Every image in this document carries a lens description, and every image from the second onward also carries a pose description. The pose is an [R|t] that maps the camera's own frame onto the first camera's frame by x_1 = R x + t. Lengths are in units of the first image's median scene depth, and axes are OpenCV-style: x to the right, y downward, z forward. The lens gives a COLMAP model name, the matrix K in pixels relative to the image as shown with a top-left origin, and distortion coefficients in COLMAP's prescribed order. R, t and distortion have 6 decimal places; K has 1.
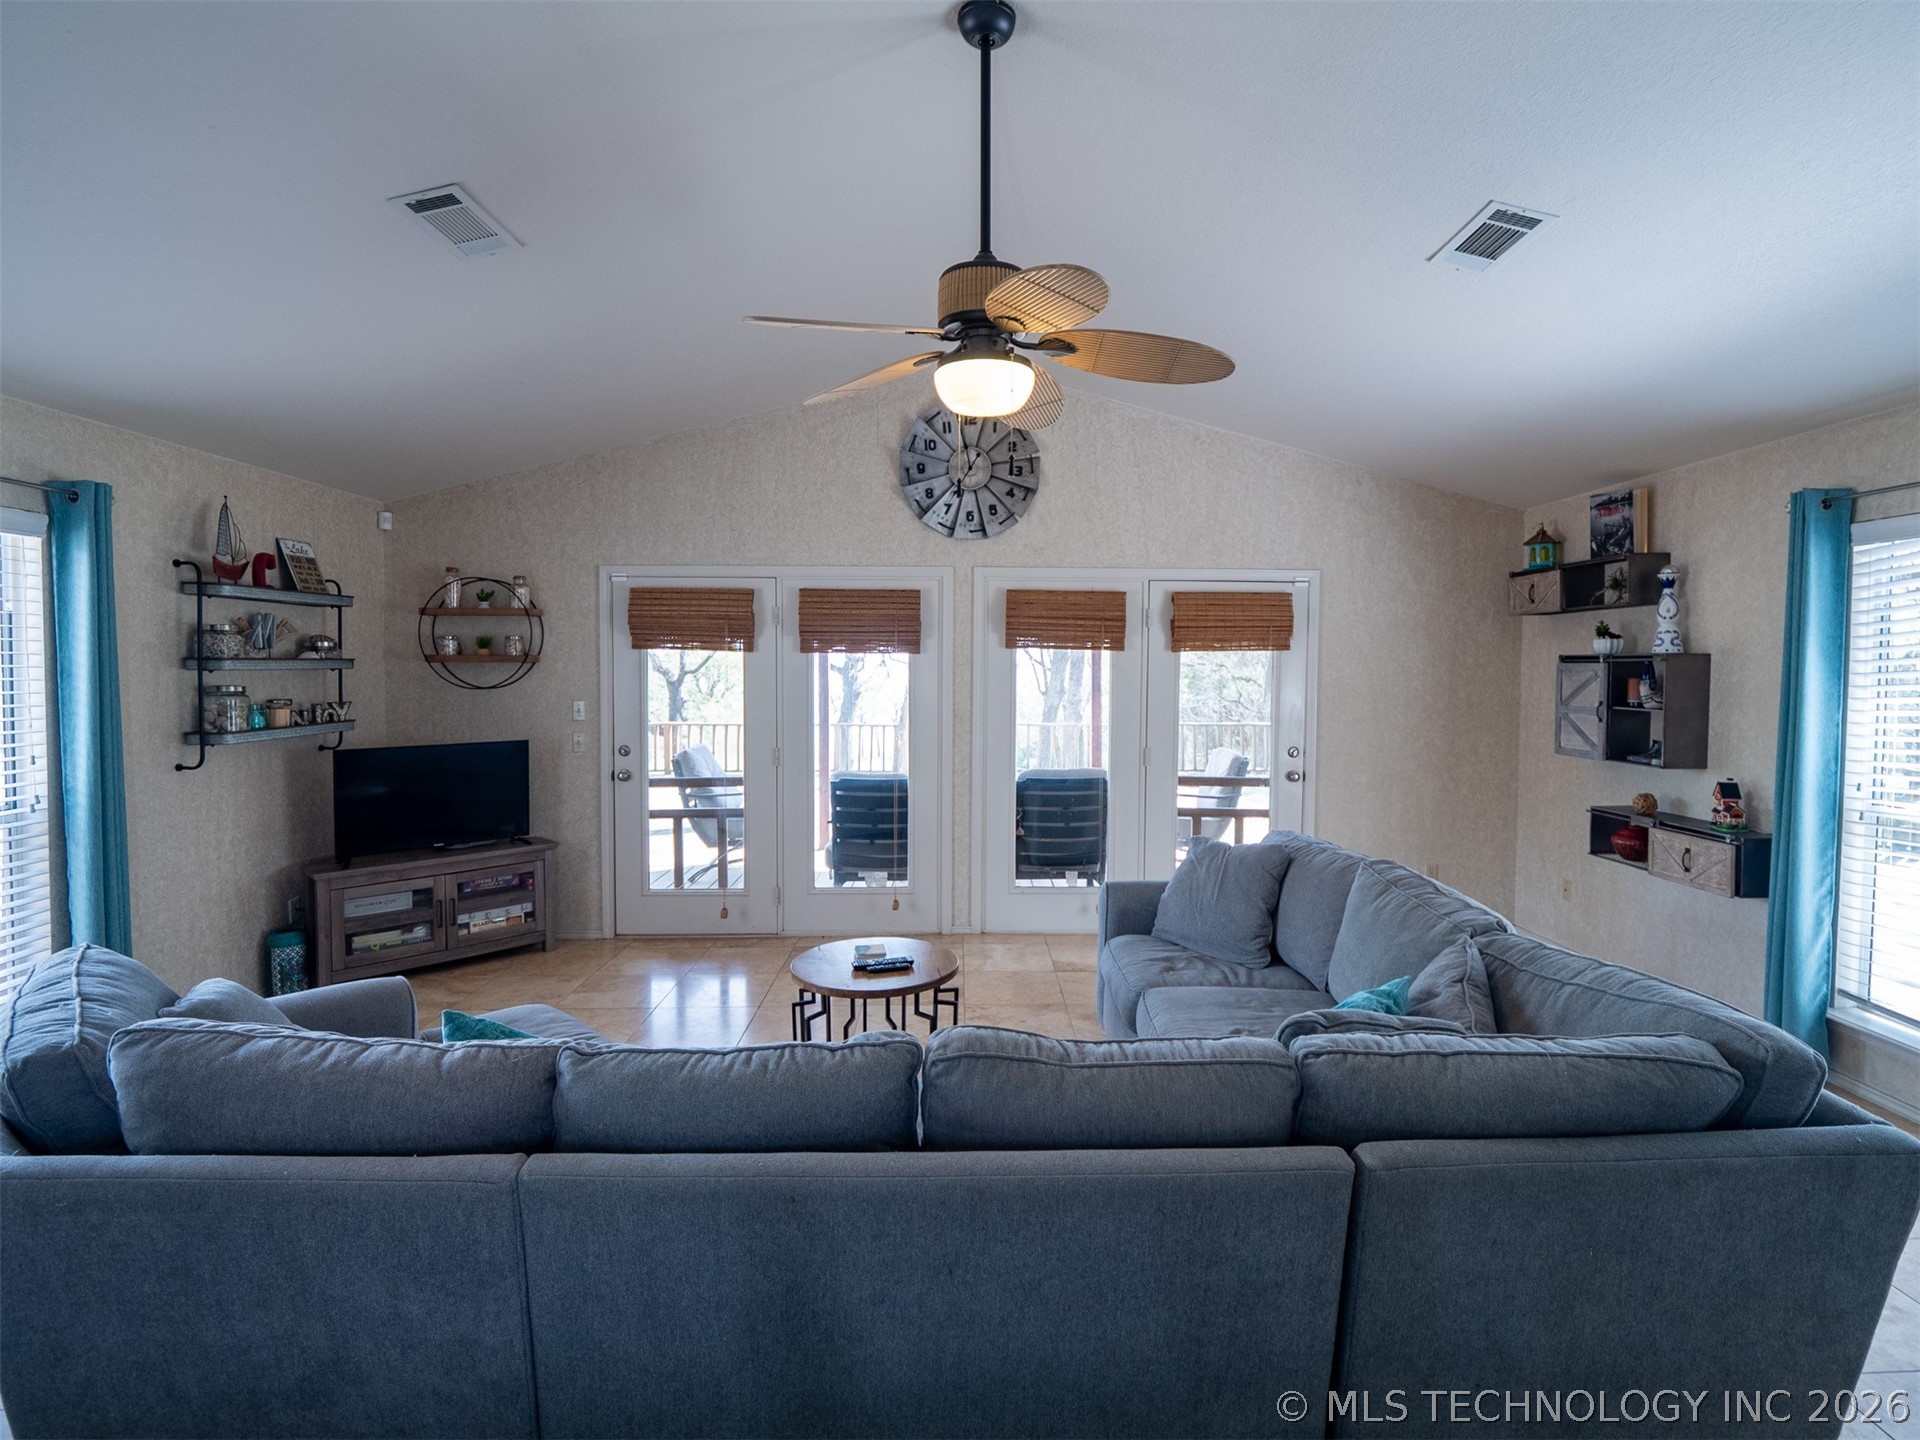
lens RADIAL K [[946.6, 0, 986.1], [0, 946.6, 698.6], [0, 0, 1]] dist [-0.000654, -0.012609]
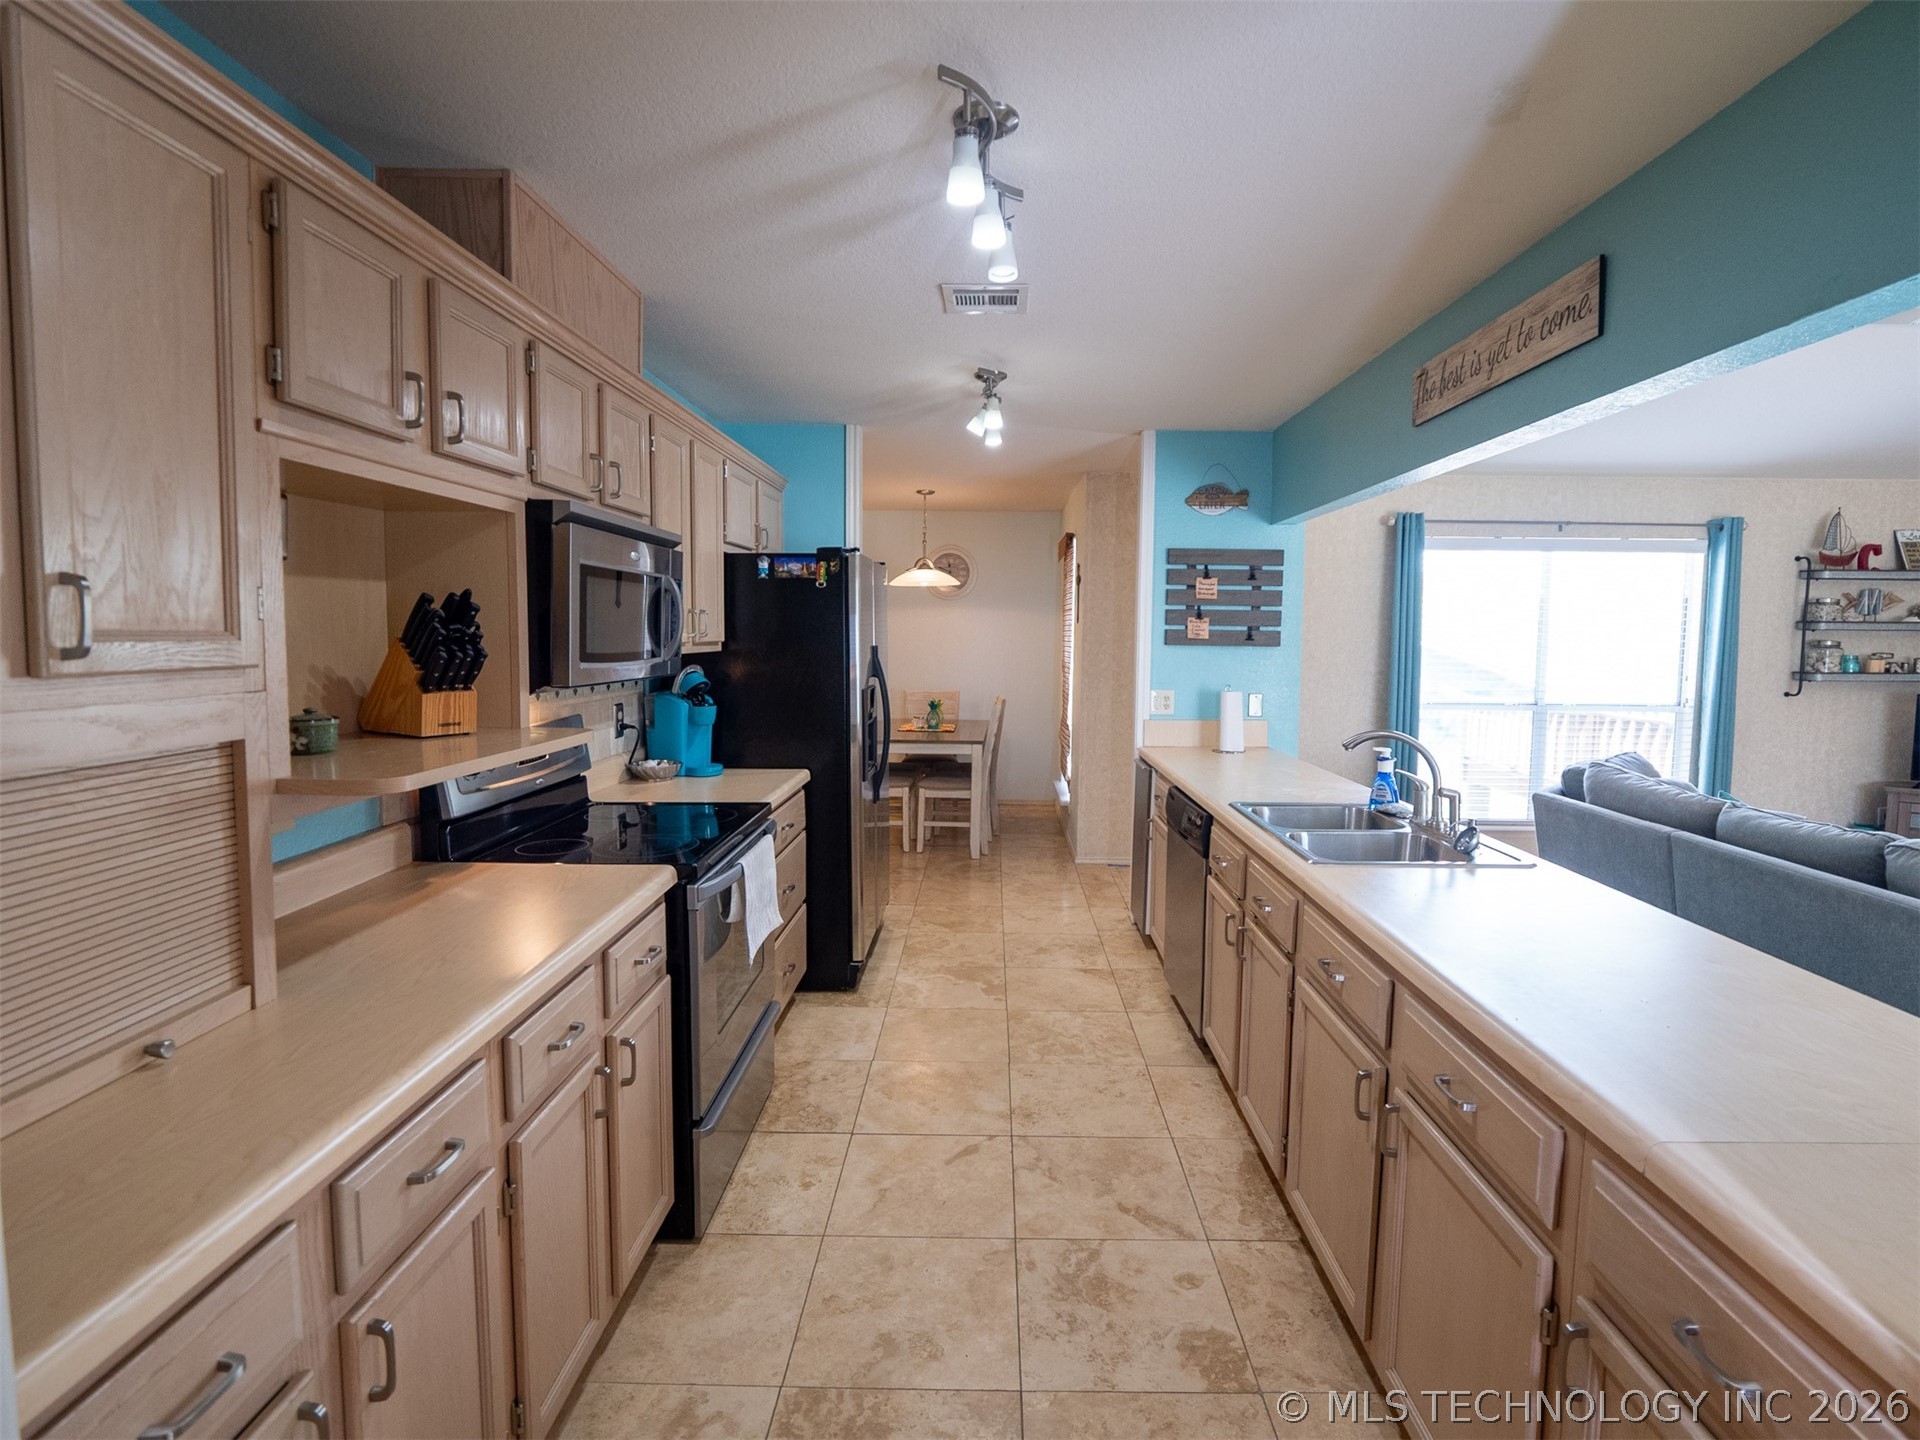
lens RADIAL K [[943.5, 0, 984.3], [0, 943.5, 701.1], [0, 0, 1]] dist [0.004738, -0.014131]
pose [[-0.040504, 0.066520, -0.996963, 0.528317], [-0.041673, 0.996801, 0.068203, 0.026133], [0.998310, 0.044309, -0.037603, -0.176829]]
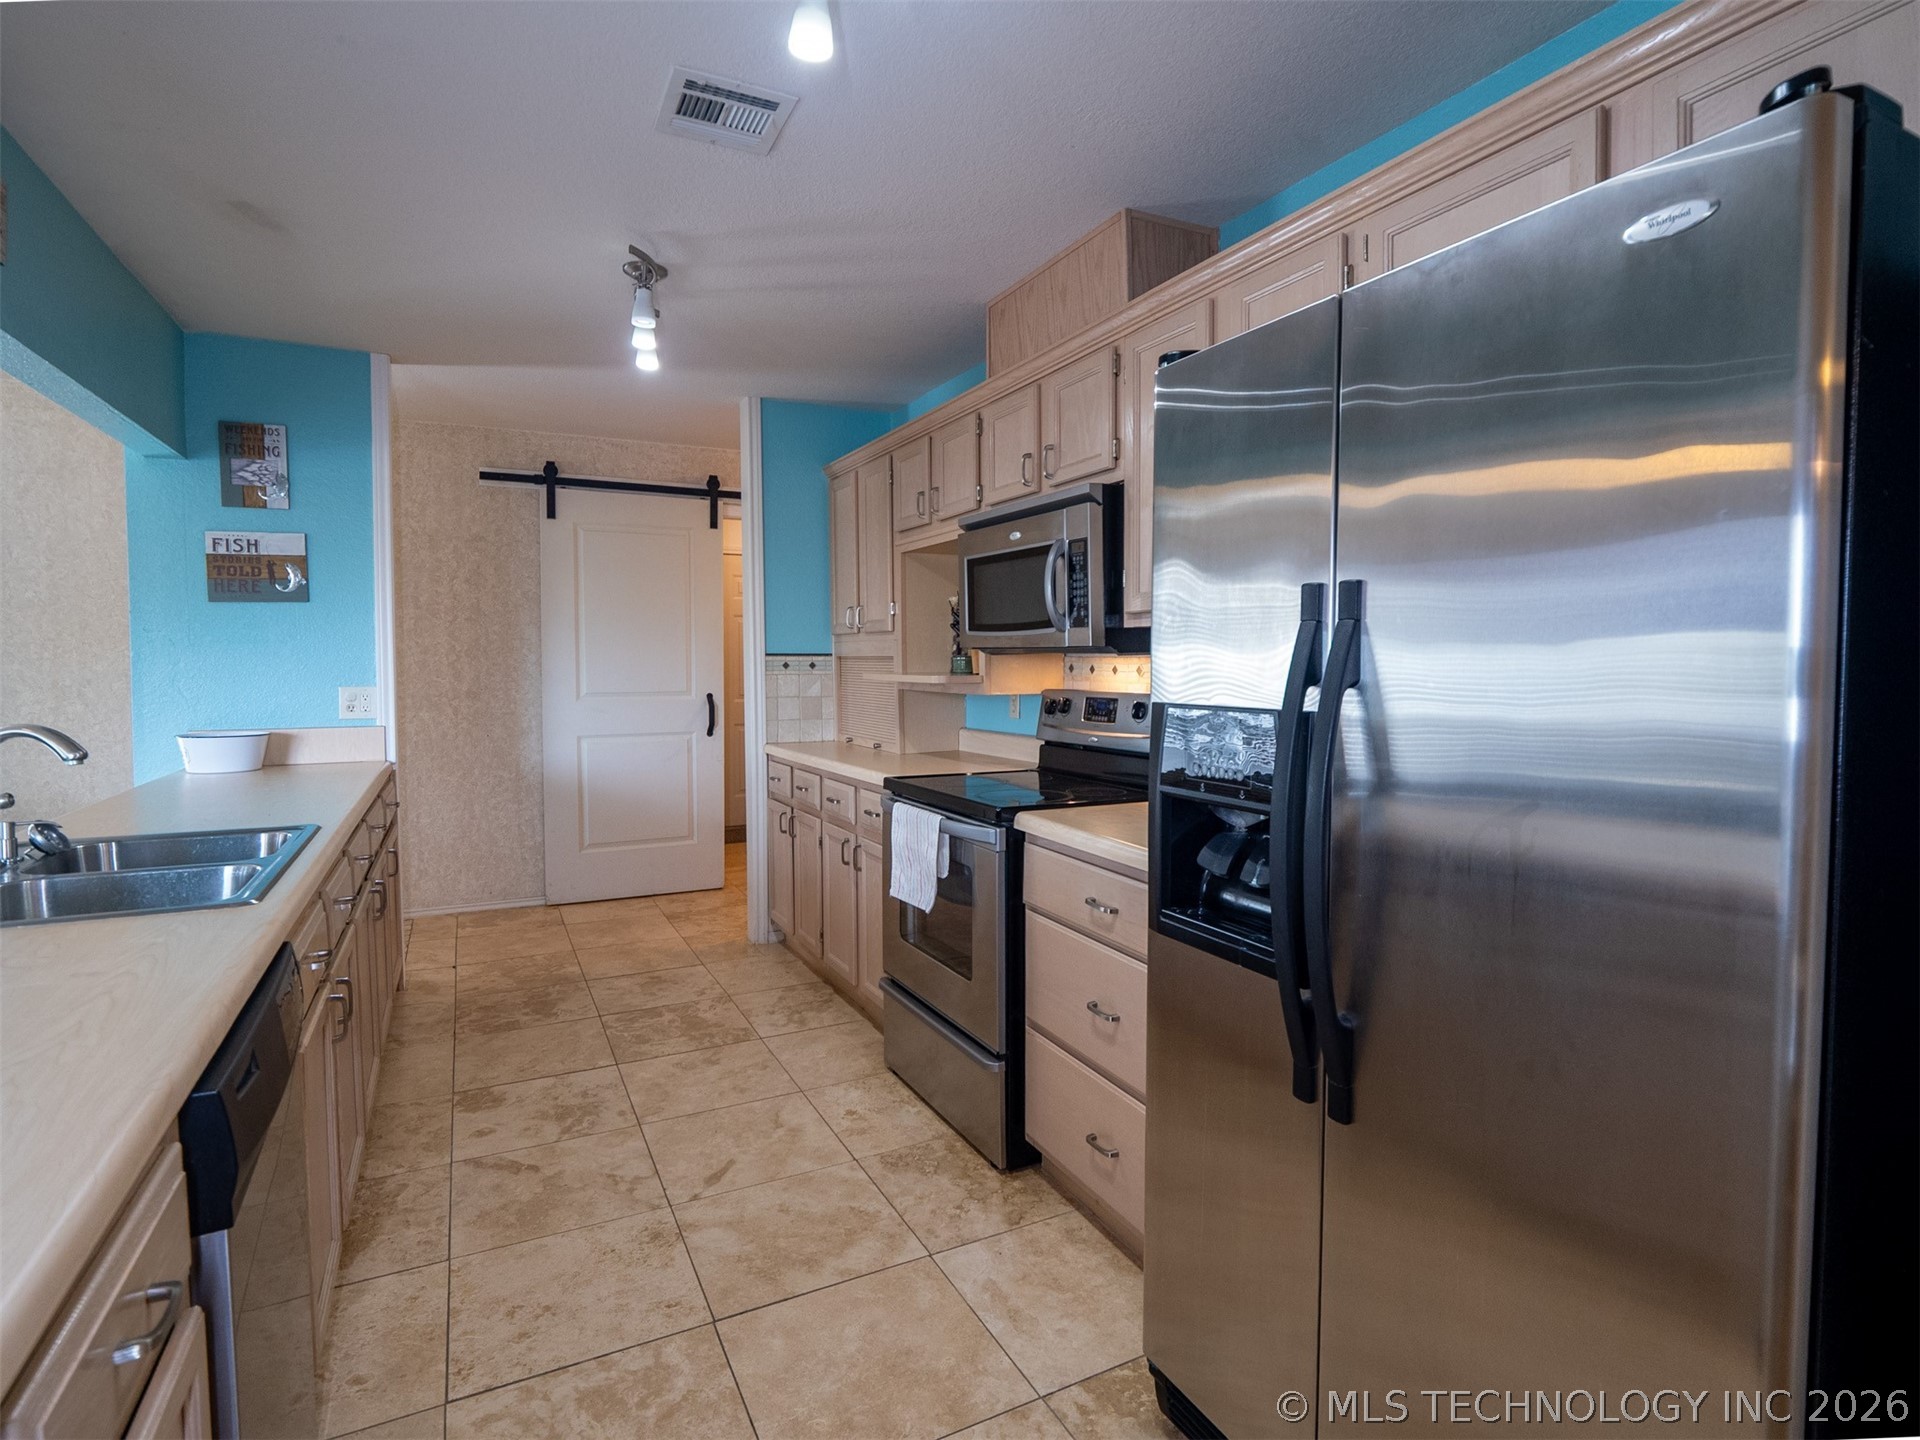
lens RADIAL K [[991.5, 0, 985.3], [0, 991.5, 700.2], [0, 0, 1]] dist [-0.000720, -0.015302]
pose [[-0.436236, -0.042488, 0.898829, -0.448106], [0.027158, 0.997808, 0.060348, 0.051016], [-0.899422, 0.050737, -0.434126, -0.115214]]
